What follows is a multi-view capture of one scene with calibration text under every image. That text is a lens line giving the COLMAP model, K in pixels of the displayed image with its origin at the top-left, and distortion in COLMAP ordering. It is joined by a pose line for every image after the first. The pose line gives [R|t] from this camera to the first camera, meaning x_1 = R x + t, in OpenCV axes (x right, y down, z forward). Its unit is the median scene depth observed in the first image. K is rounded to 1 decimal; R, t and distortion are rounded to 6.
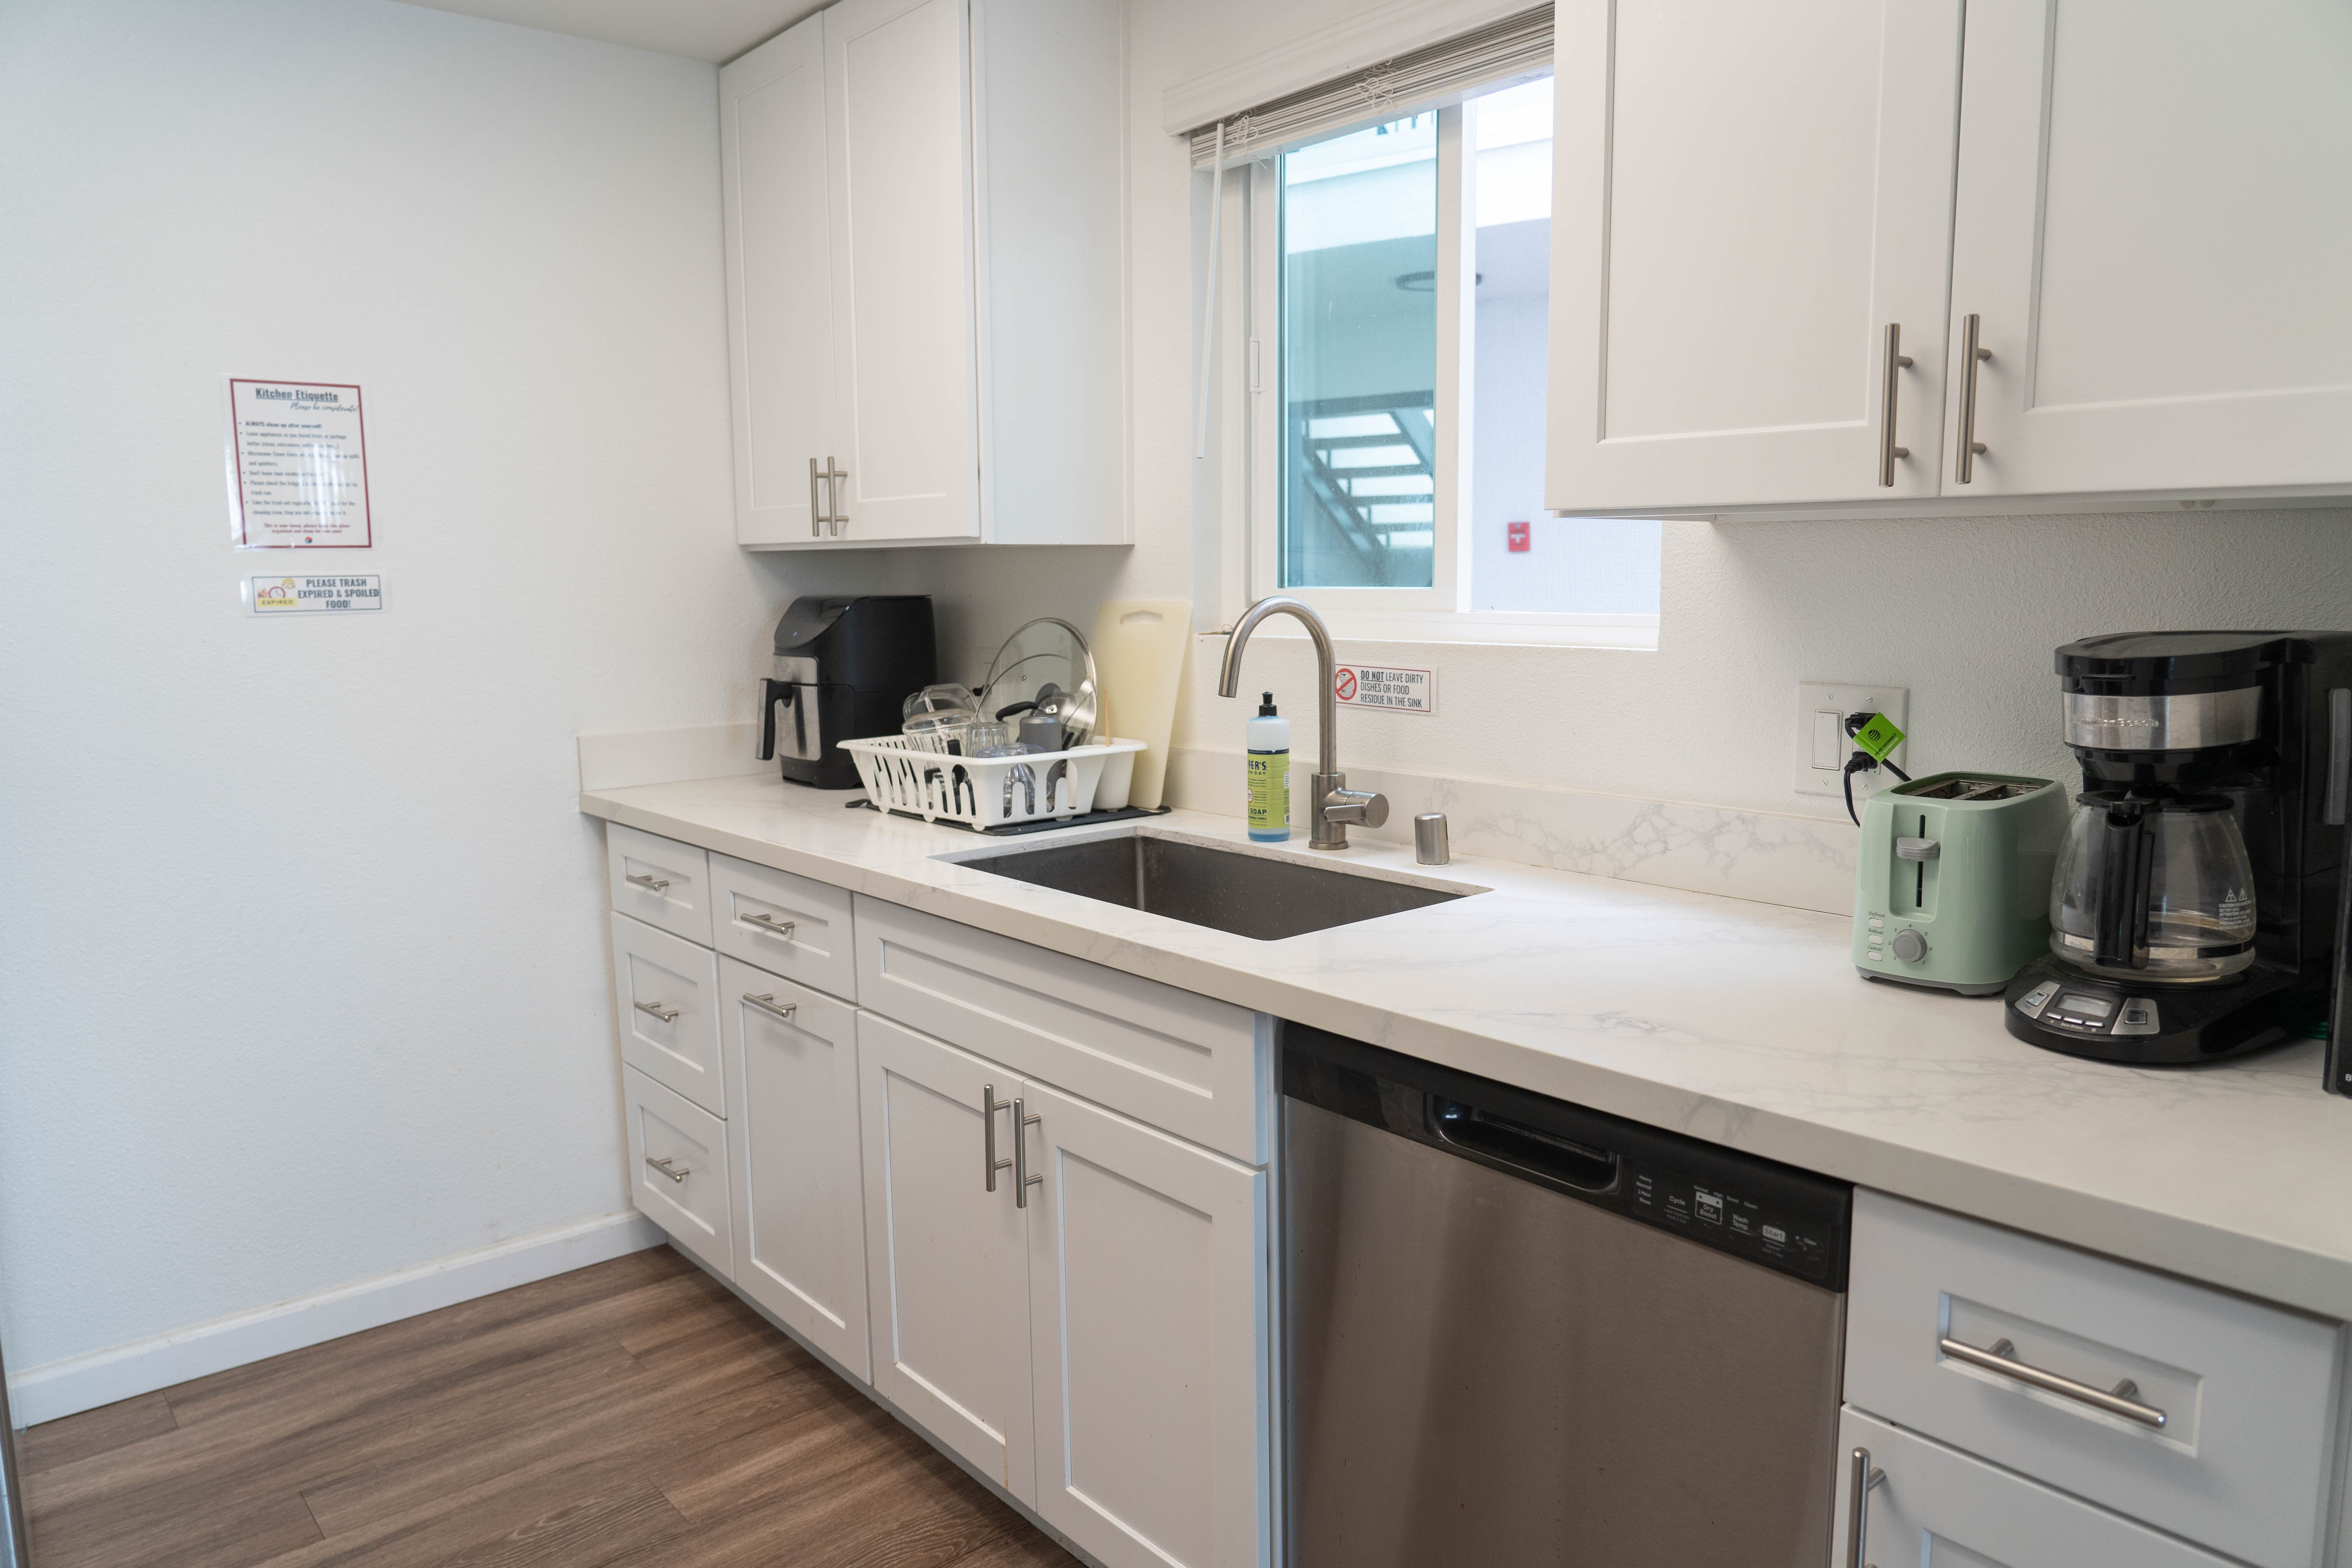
lens RADIAL K [[1595.1, 0, 1169.5], [0, 1595.1, 785.8], [0, 0, 1]] dist [-0.009709, -0.000742]
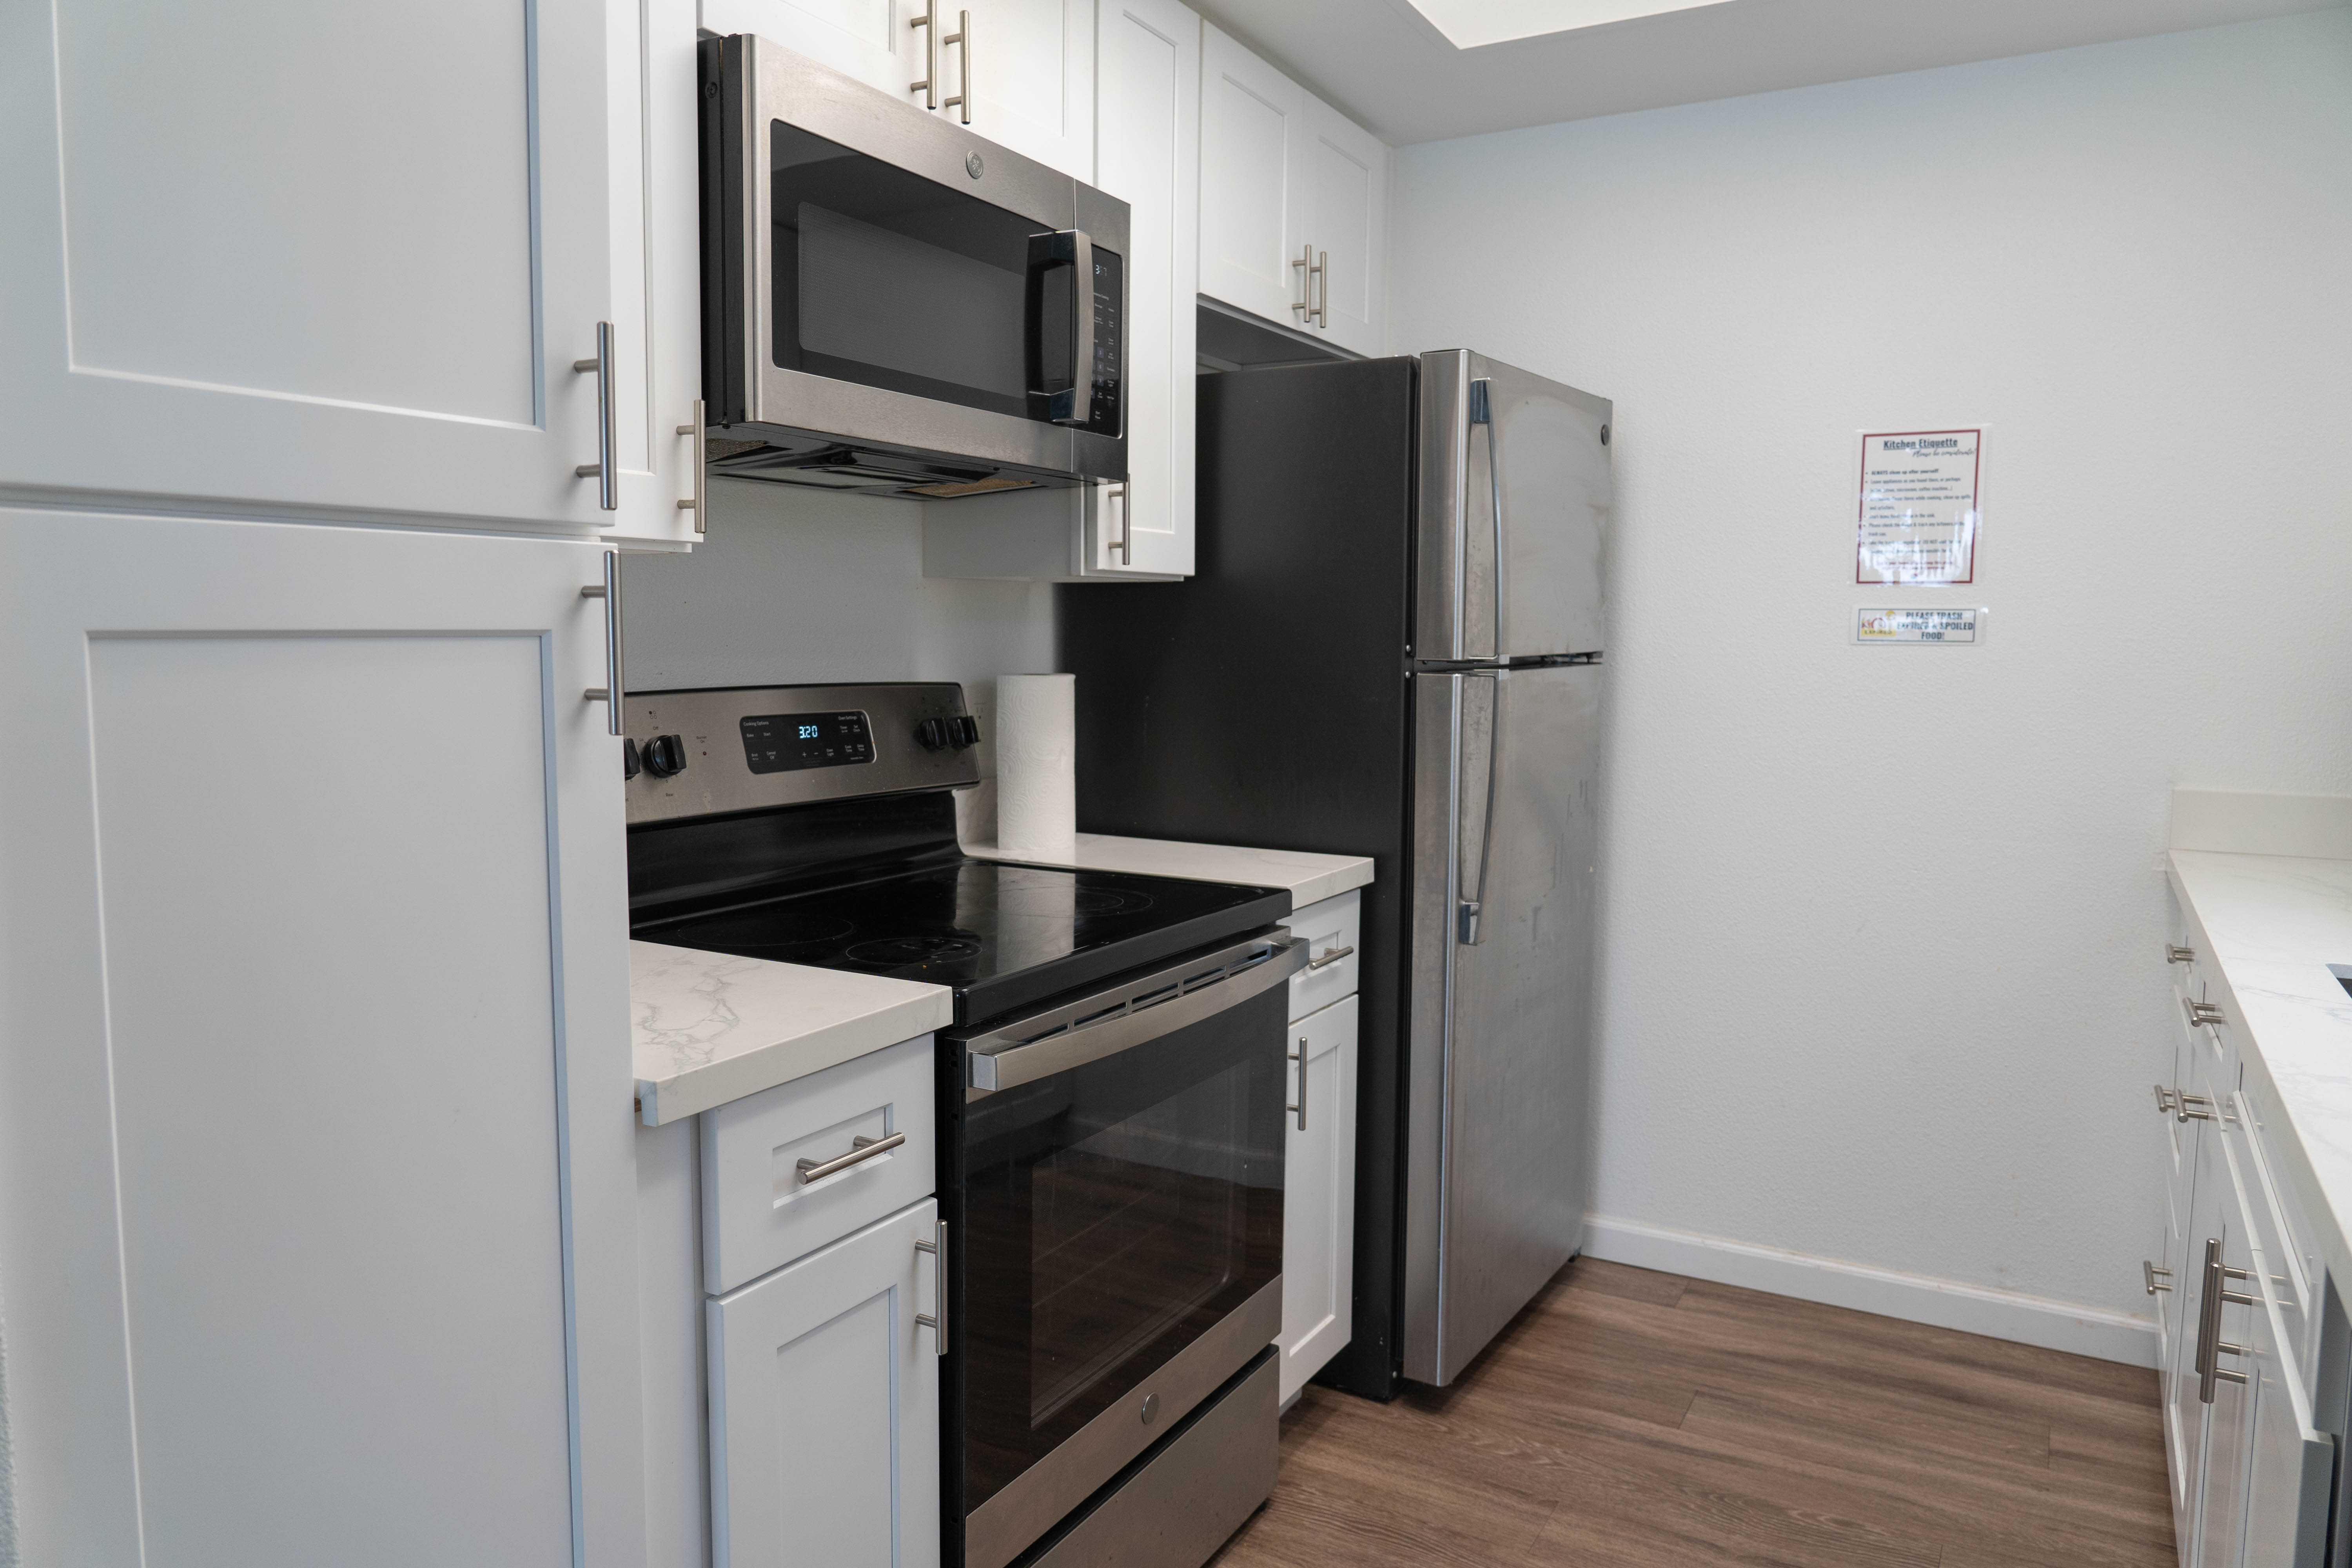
lens RADIAL K [[1595.1, 0, 1172.0], [0, 1595.1, 783.1], [0, 0, 1]] dist [-0.009709, -0.000742]
pose [[0.347707, 0.108430, -0.931312, 0.320529], [-0.141970, 0.987926, 0.062016, -0.010634], [0.926792, 0.110655, 0.358903, 0.160336]]
